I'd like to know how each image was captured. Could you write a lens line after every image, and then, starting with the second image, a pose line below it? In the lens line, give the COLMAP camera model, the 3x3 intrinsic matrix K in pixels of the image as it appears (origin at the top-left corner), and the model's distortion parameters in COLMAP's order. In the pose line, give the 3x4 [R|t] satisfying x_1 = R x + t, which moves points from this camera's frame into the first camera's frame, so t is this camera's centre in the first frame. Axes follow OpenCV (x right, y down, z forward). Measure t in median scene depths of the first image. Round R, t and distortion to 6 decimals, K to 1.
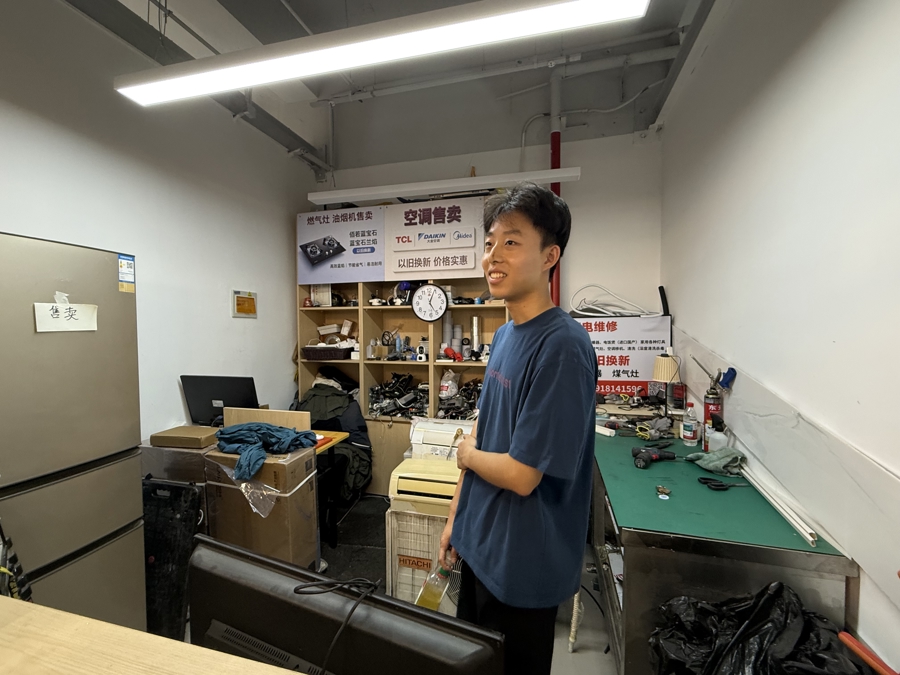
lens RADIAL K [[366.6, 0, 448.8], [0, 366.6, 335.1], [0, 0, 1]] dist [0.003544, -0.000014]
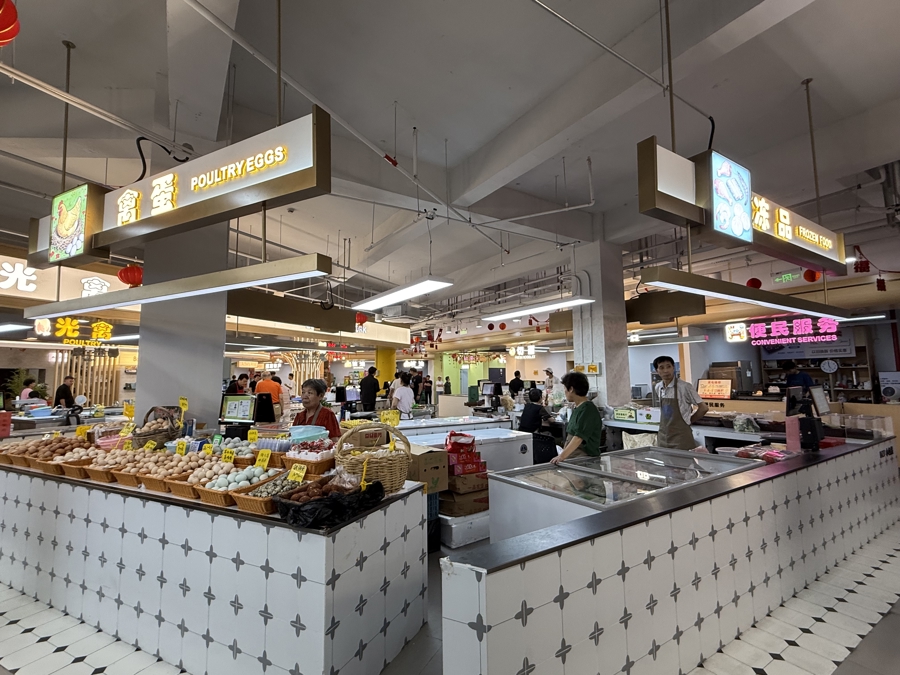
lens RADIAL K [[420.9, 0, 447.2], [0, 420.9, 338.6], [0, 0, 1]] dist [0.002136, 0.000032]
pose [[0.733646, -0.064966, -0.676419, -0.001177], [-0.017339, 0.993306, -0.114207, 0.108357], [0.679310, 0.095516, 0.727608, -3.052984]]
